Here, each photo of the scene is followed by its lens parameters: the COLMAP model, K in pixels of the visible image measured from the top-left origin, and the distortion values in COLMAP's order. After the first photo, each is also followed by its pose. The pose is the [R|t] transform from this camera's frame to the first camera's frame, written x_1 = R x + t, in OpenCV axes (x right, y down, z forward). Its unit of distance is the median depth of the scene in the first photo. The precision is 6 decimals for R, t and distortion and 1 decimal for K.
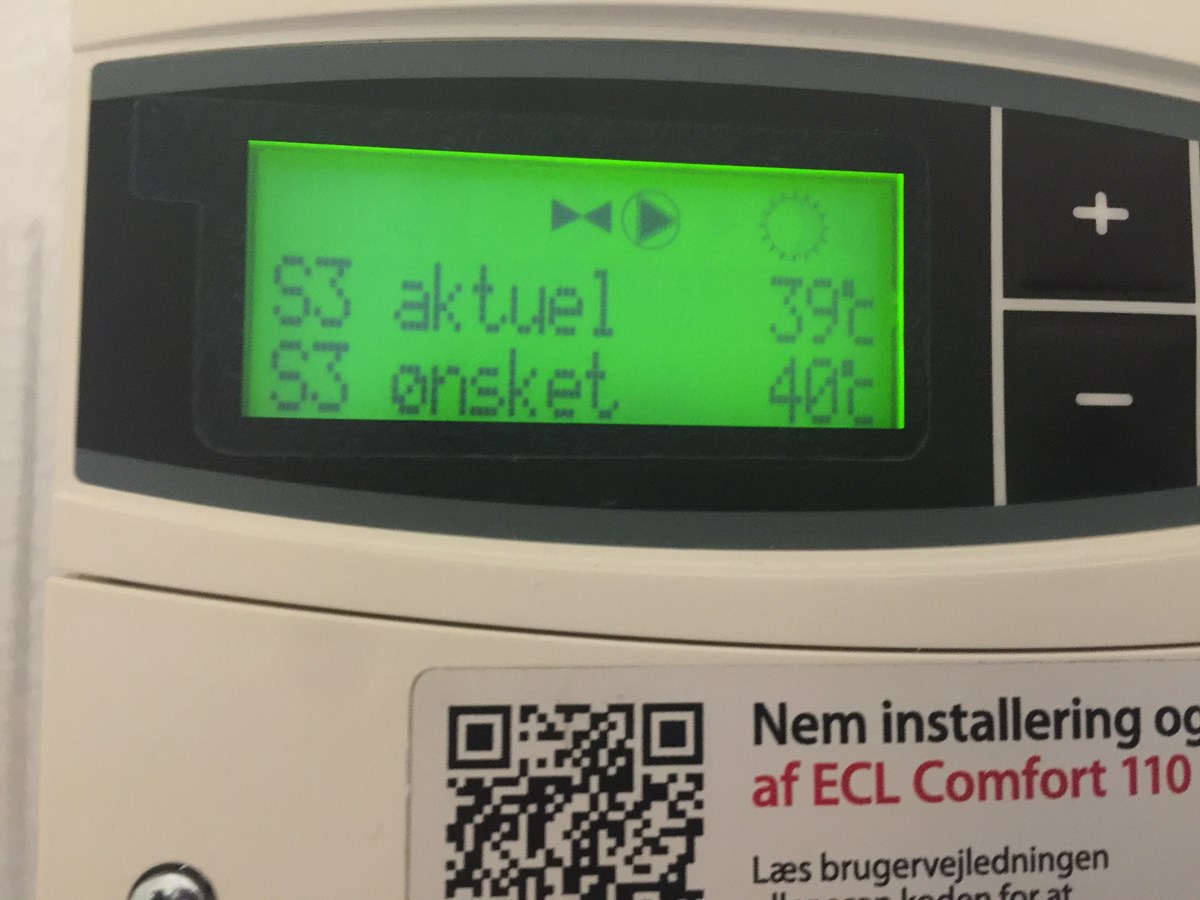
lens RADIAL K [[1096.2, 0, 592.1], [0, 1096.2, 439.9], [0, 0, 1]] dist [0.050712, -0.157297]
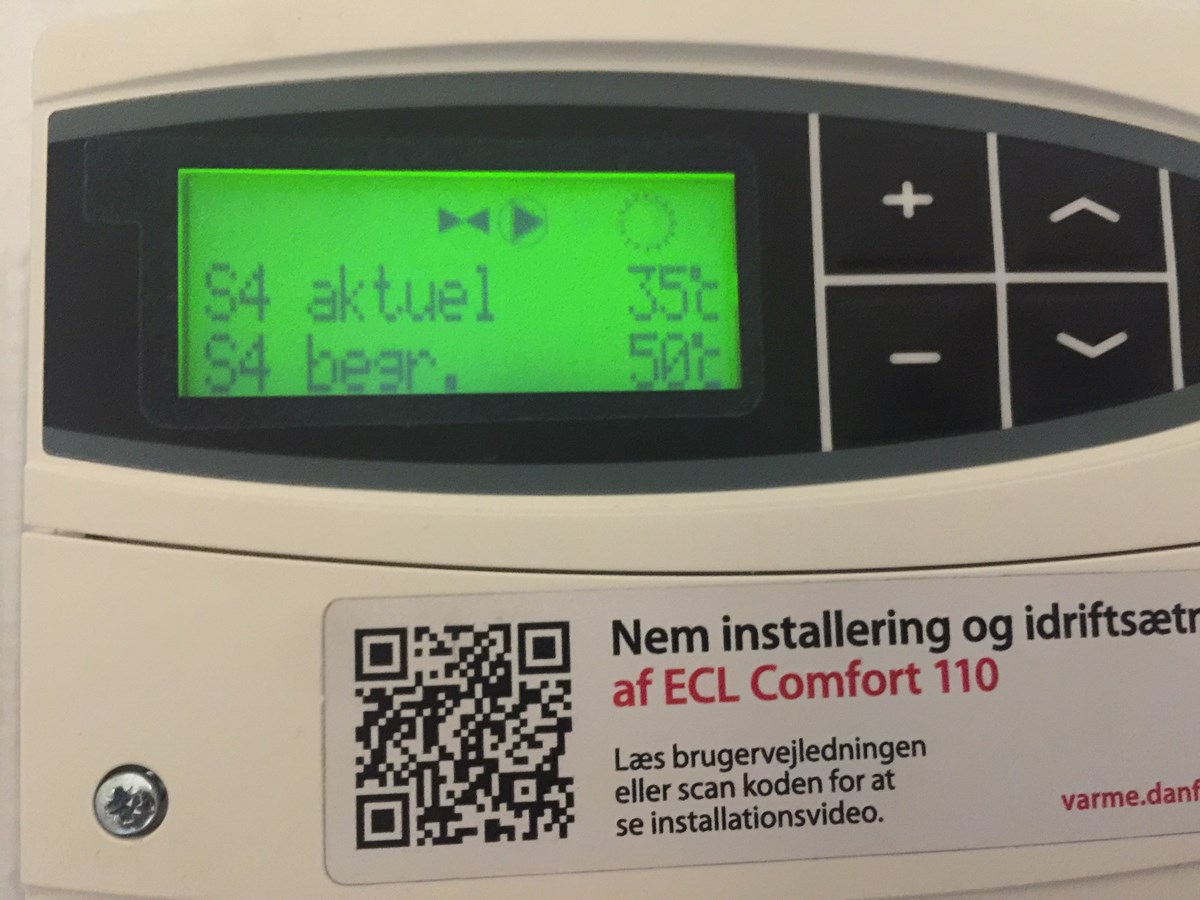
lens RADIAL K [[1096.2, 0, 595.7], [0, 1096.2, 436.9], [0, 0, 1]] dist [0.050712, -0.157297]
pose [[0.998989, -0.037436, -0.024897, 0.161719], [0.037007, 0.999162, -0.017460, 0.058764], [0.025530, 0.016521, 0.999538, -0.190325]]
